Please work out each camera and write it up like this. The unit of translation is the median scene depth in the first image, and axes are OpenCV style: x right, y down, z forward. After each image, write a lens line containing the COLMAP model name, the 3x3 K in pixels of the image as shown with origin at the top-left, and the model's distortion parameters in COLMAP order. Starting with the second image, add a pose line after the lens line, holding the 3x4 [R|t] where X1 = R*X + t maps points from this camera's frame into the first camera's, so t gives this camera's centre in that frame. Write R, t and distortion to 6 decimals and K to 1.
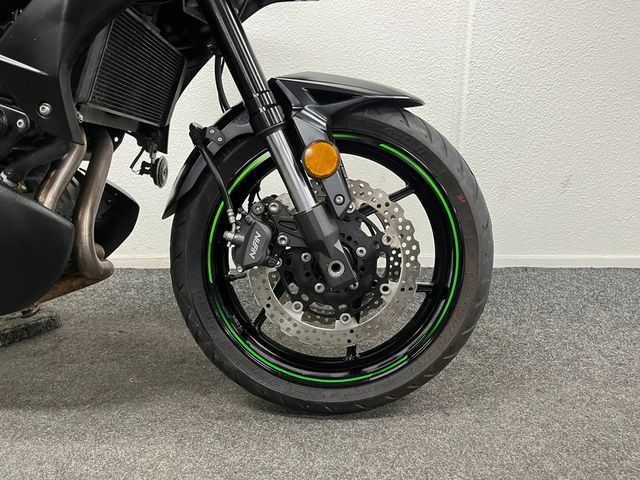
lens RADIAL K [[471.3, 0, 320.4], [0, 471.3, 239.3], [0, 0, 1]] dist [0.024764, -0.015866]
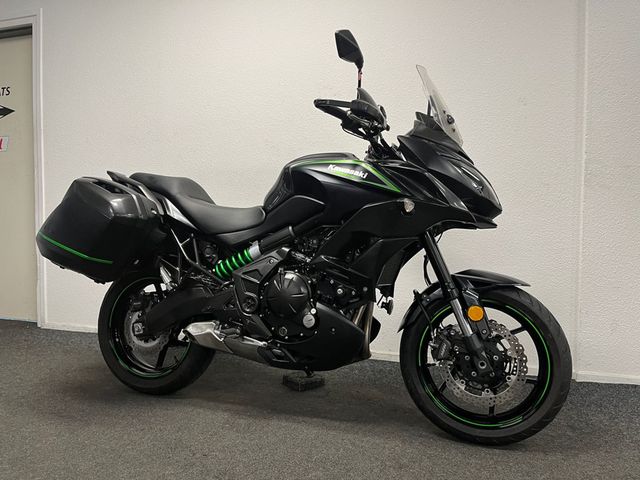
lens RADIAL K [[471.3, 0, 318.3], [0, 471.3, 236.3], [0, 0, 1]] dist [0.024764, -0.015866]
pose [[0.945425, 0.015191, -0.325485, 0.018307], [-0.085924, 0.975179, -0.204068, -0.002925], [0.314306, 0.220897, 0.923264, -1.229507]]
